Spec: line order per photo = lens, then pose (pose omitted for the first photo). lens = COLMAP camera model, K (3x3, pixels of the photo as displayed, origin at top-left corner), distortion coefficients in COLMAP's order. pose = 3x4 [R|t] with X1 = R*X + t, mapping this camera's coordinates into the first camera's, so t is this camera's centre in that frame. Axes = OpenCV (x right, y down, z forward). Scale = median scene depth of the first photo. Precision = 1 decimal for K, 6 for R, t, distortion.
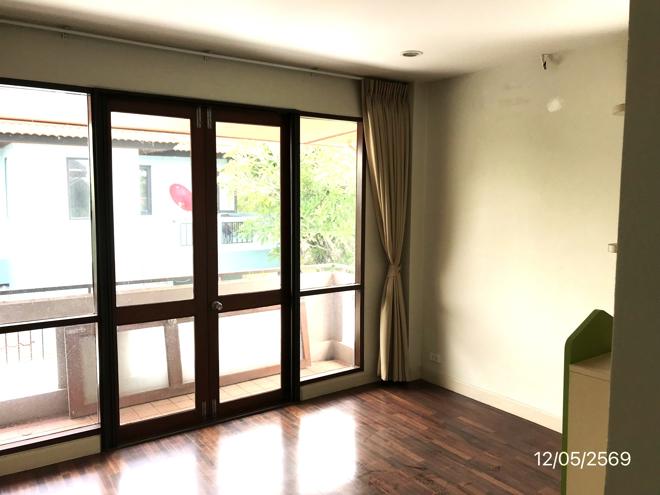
lens RADIAL K [[534.6, 0, 330.0], [0, 534.6, 247.5], [0, 0, 1]] dist [0.003599, -0.003107]
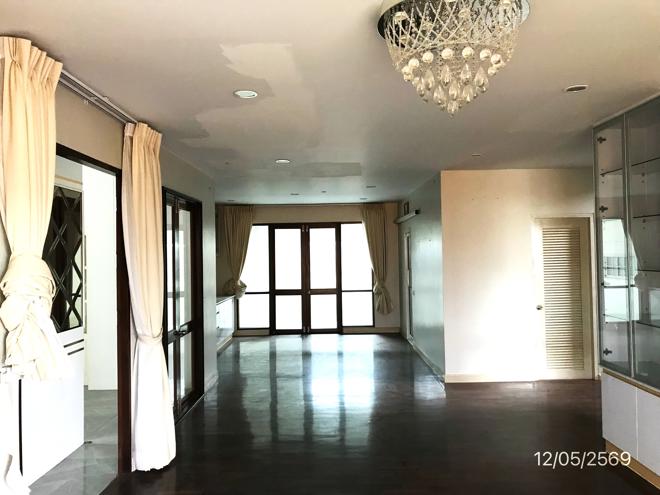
lens RADIAL K [[534.6, 0, 330.0], [0, 534.6, 247.5], [0, 0, 1]] dist [0.003599, -0.003107]
pose [[0.819202, -0.026965, -0.572872, 1.518019], [-0.027932, 0.995833, -0.086816, 0.115443], [0.572825, 0.087121, 0.815035, -1.288808]]
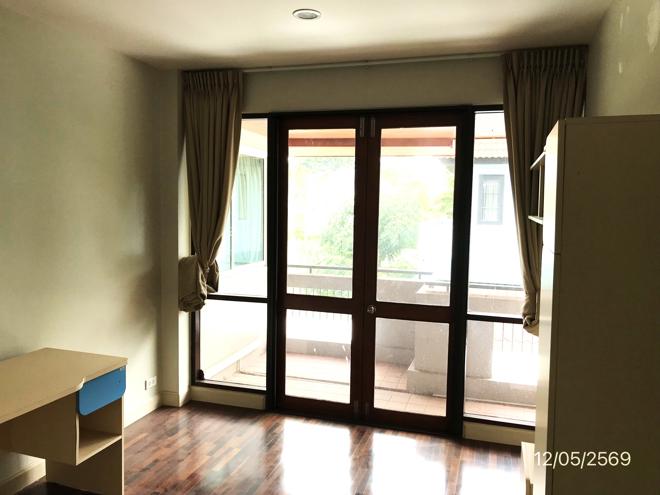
lens RADIAL K [[533.2, 0, 331.9], [0, 533.2, 240.5], [0, 0, 1]] dist [0.003038, -0.000128]
pose [[0.604802, 0.067606, -0.793501, 0.530478], [-0.087095, 0.996029, 0.018477, -0.033794], [0.791599, 0.057935, 0.608288, 0.314826]]
